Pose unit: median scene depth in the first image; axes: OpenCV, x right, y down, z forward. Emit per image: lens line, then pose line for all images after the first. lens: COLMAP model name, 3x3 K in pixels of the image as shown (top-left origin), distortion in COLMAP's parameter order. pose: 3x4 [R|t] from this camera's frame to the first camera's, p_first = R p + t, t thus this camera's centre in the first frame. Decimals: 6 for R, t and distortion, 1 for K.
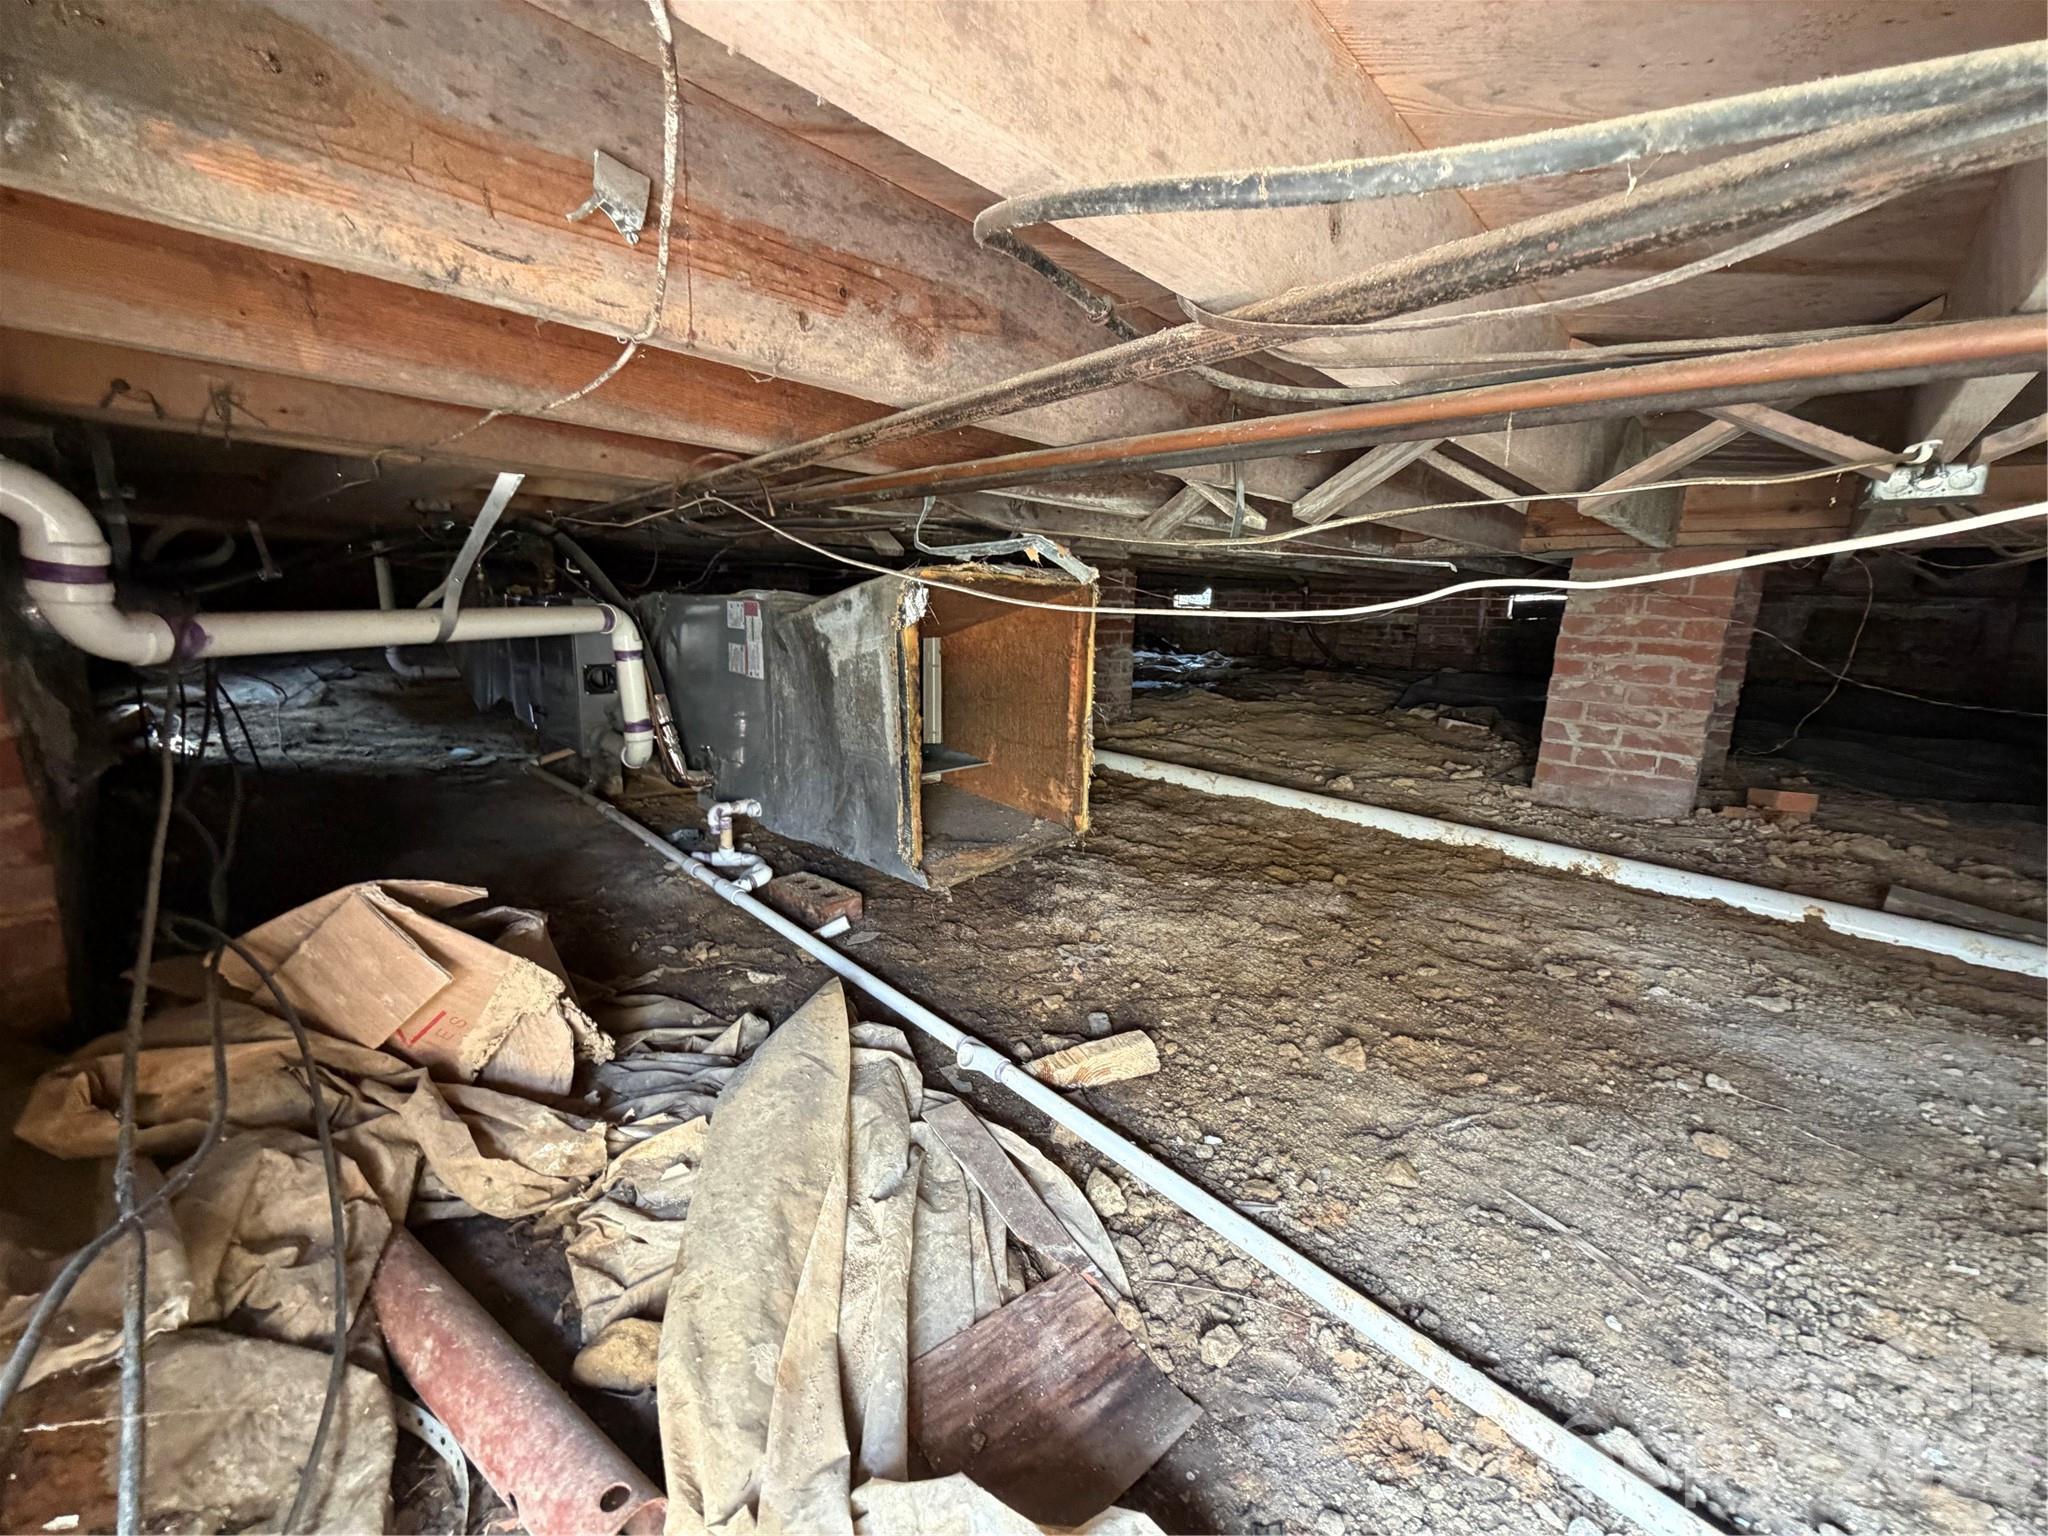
lens RADIAL K [[819.7, 0, 1023.8], [0, 819.7, 765.4], [0, 0, 1]] dist [-0.000911, -0.001441]
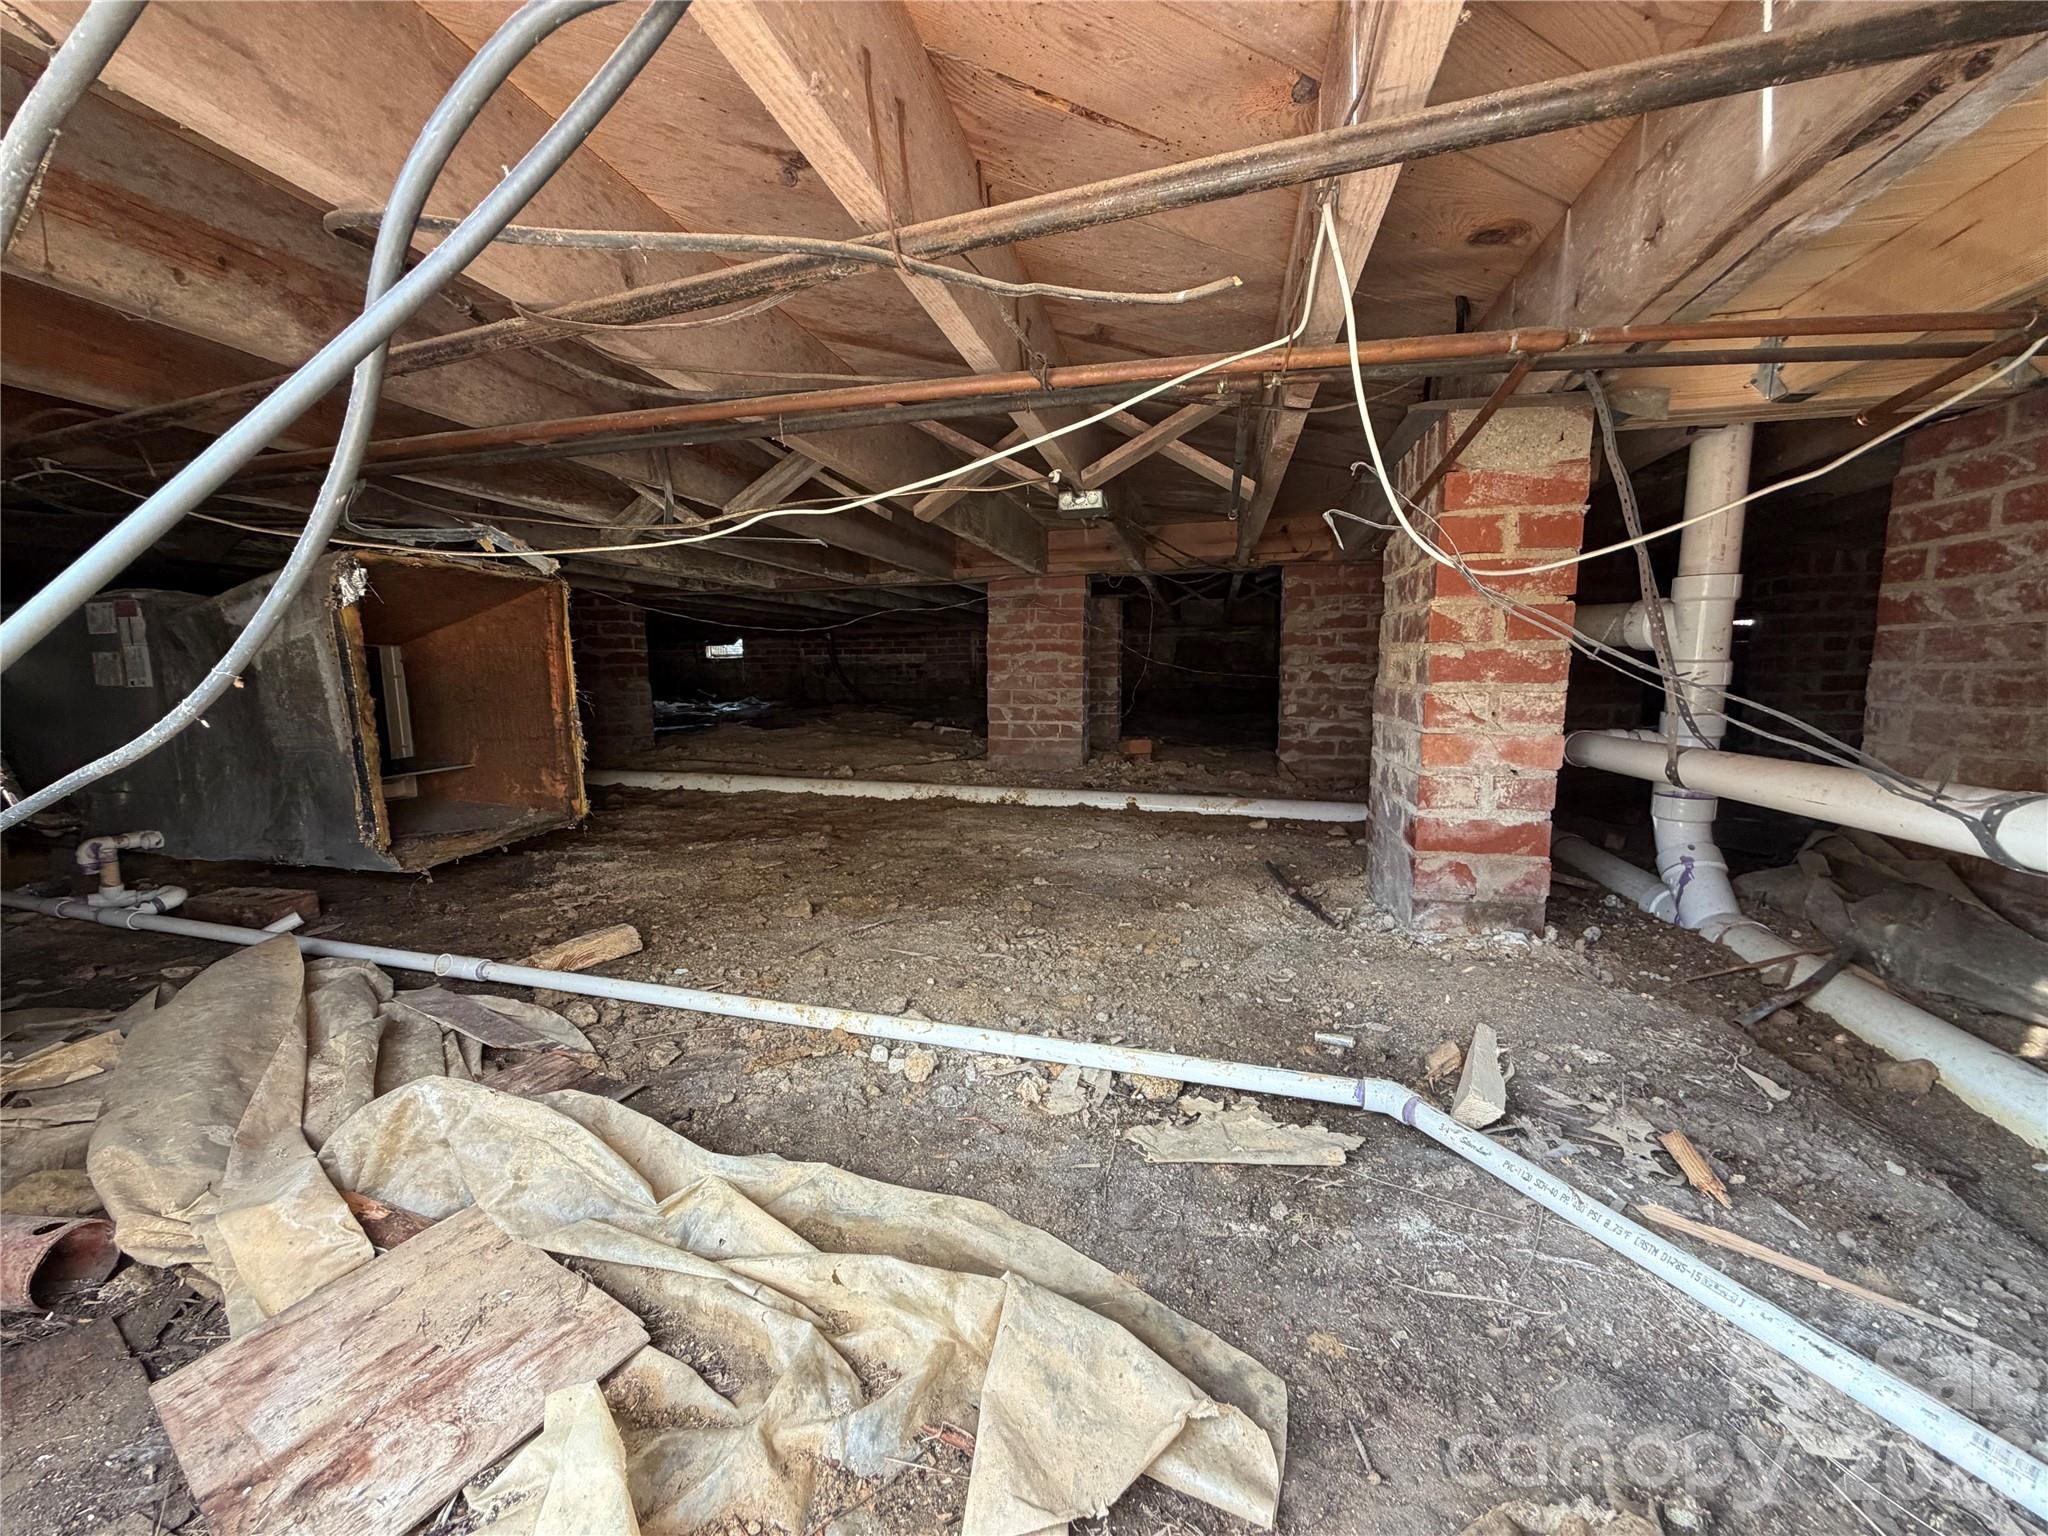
lens RADIAL K [[819.7, 0, 1026.6], [0, 819.7, 773.2], [0, 0, 1]] dist [-0.000911, -0.001441]
pose [[0.864543, -0.099469, 0.492617, 0.060430], [0.133978, 0.990360, -0.035160, 0.164756], [-0.484371, 0.096397, 0.869536, -0.241528]]
